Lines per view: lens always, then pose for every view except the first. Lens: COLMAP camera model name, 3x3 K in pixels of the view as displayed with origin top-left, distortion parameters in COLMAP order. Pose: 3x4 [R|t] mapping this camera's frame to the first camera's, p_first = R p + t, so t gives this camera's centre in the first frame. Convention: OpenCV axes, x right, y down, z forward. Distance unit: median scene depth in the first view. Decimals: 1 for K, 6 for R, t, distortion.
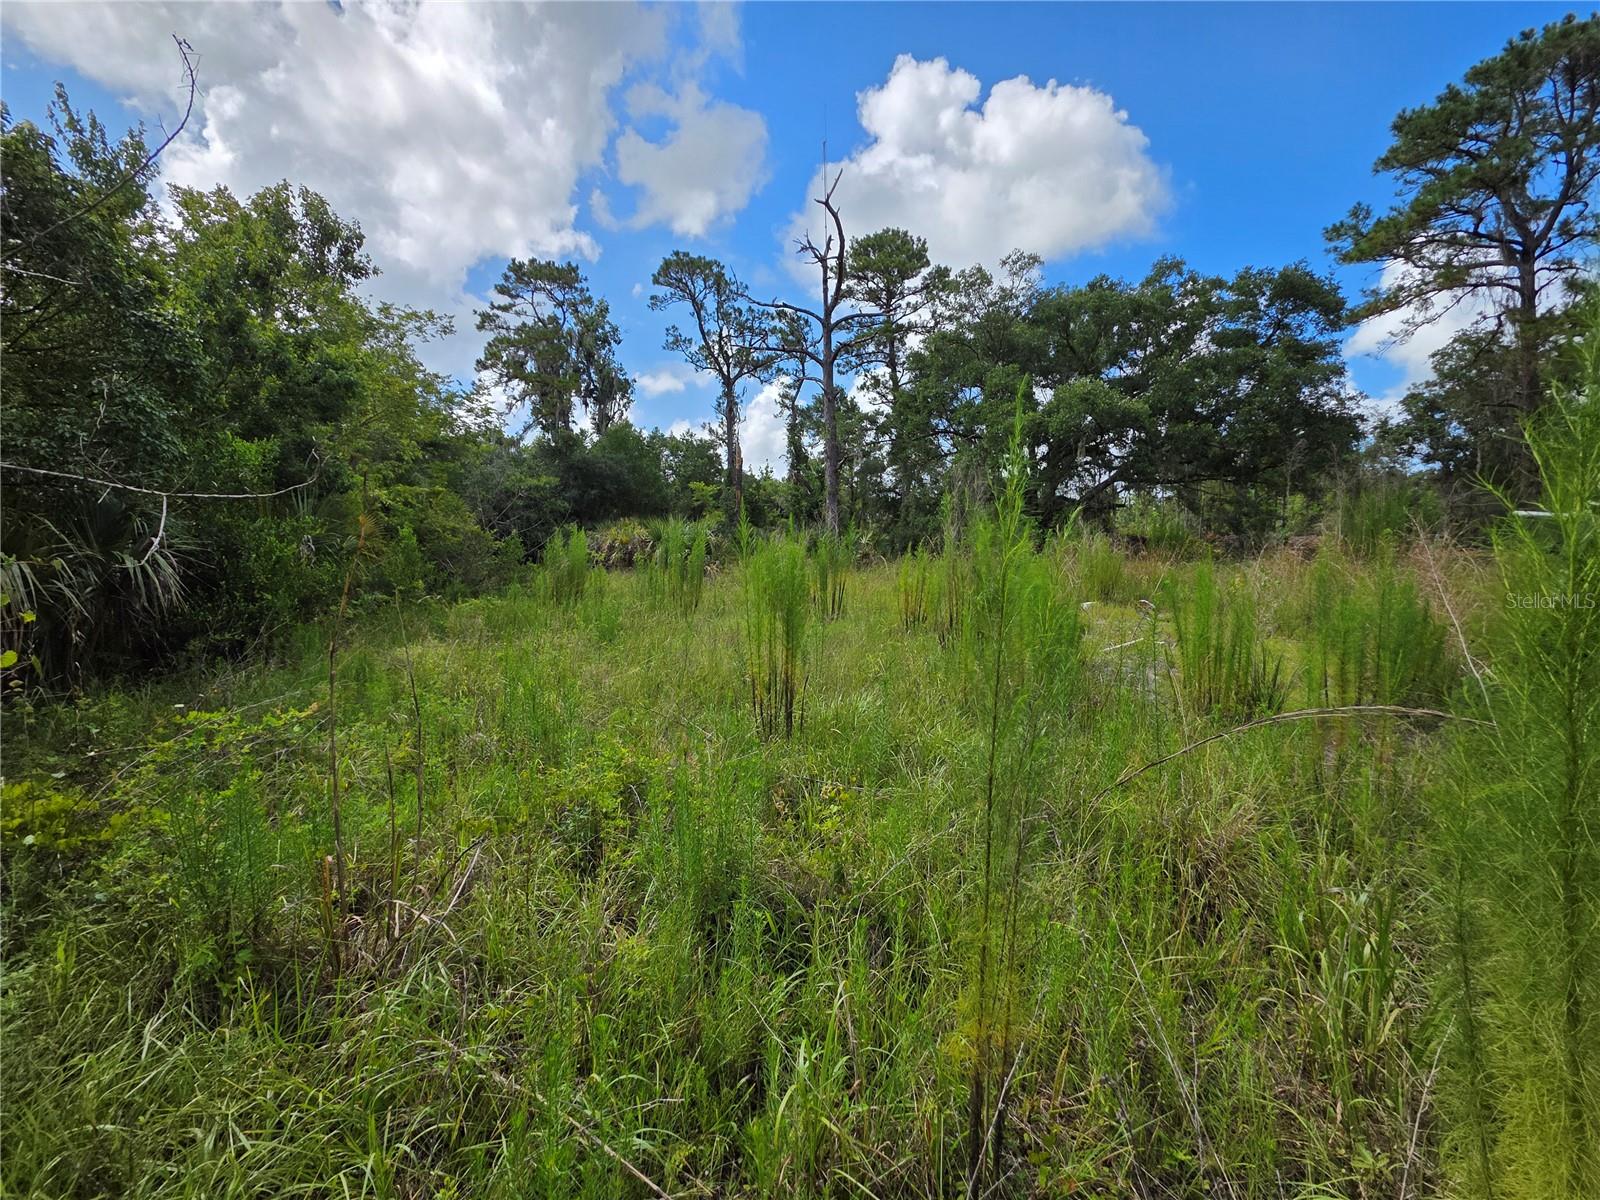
lens RADIAL K [[648.5, 0, 789.1], [0, 648.5, 599.7], [0, 0, 1]] dist [-0.001107, 0.000601]
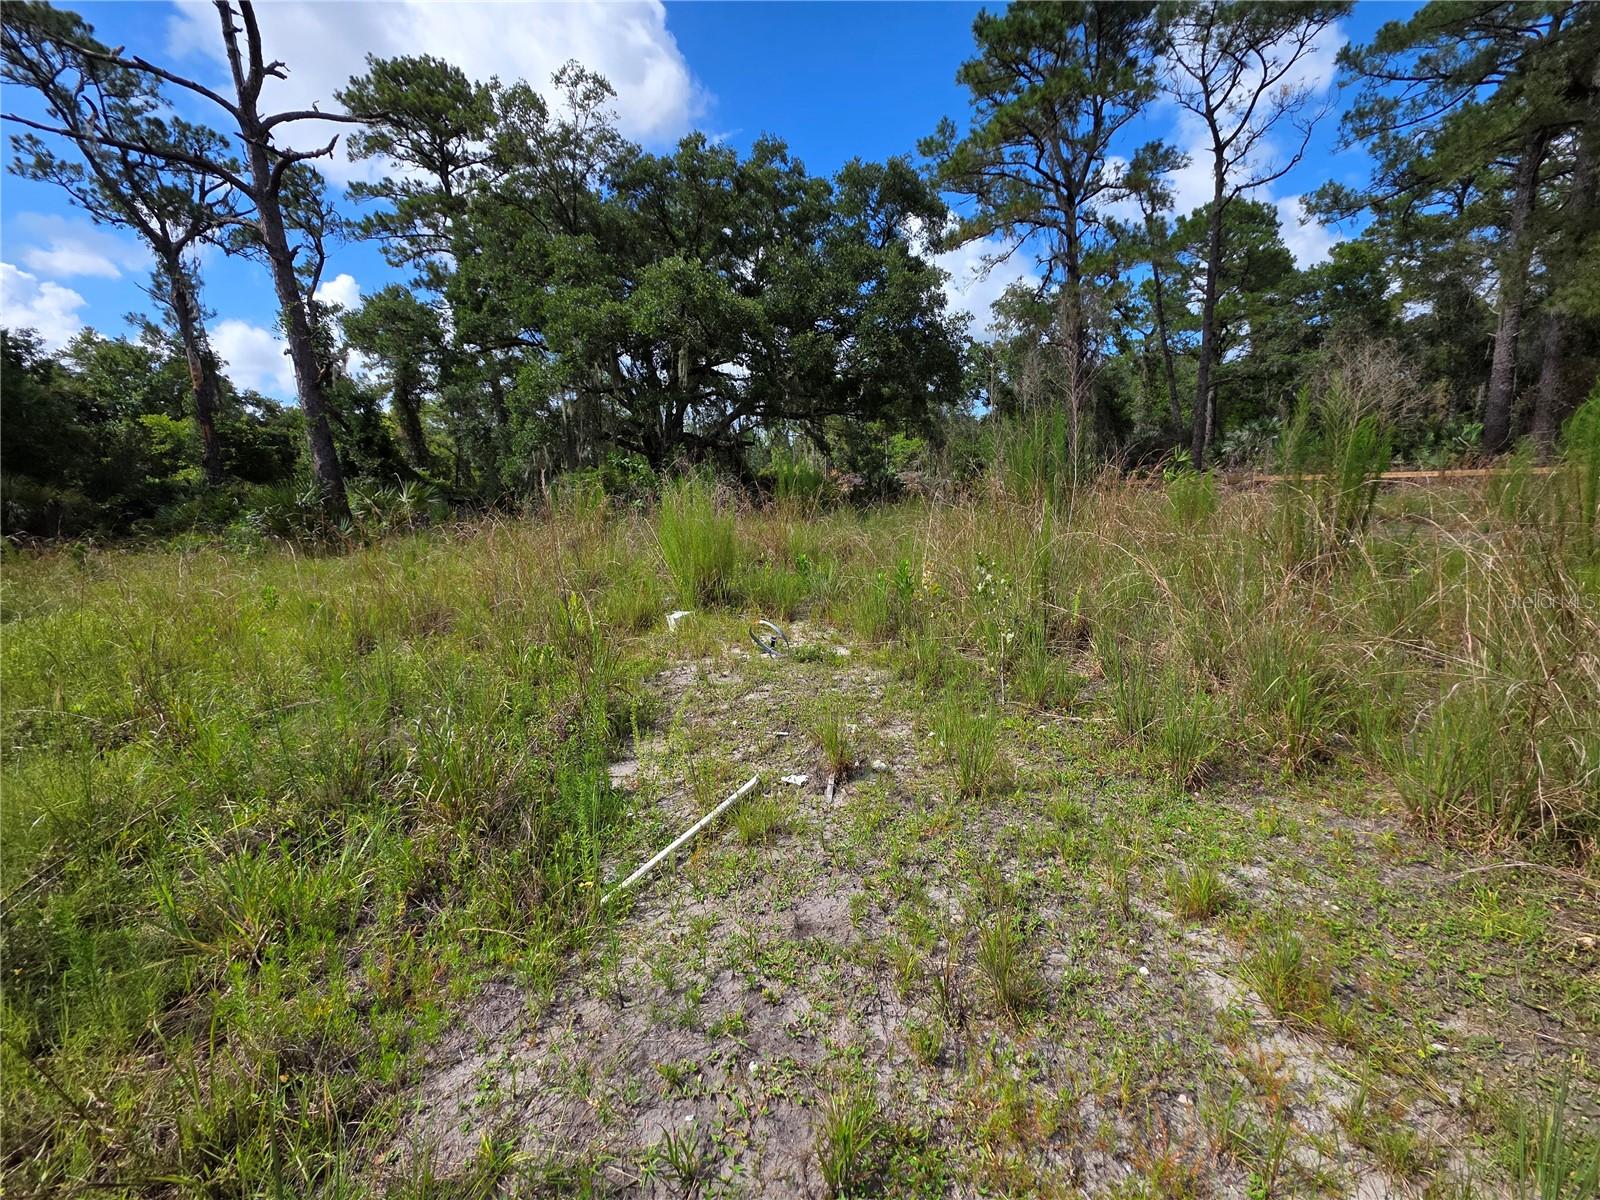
lens RADIAL K [[648.5, 0, 808.1], [0, 648.5, 585.6], [0, 0, 1]] dist [-0.001107, 0.000601]
pose [[0.855521, -0.116290, 0.504540, 0.094242], [0.083291, 0.992671, 0.087566, -0.021210], [-0.511025, -0.032891, 0.858936, 0.166720]]
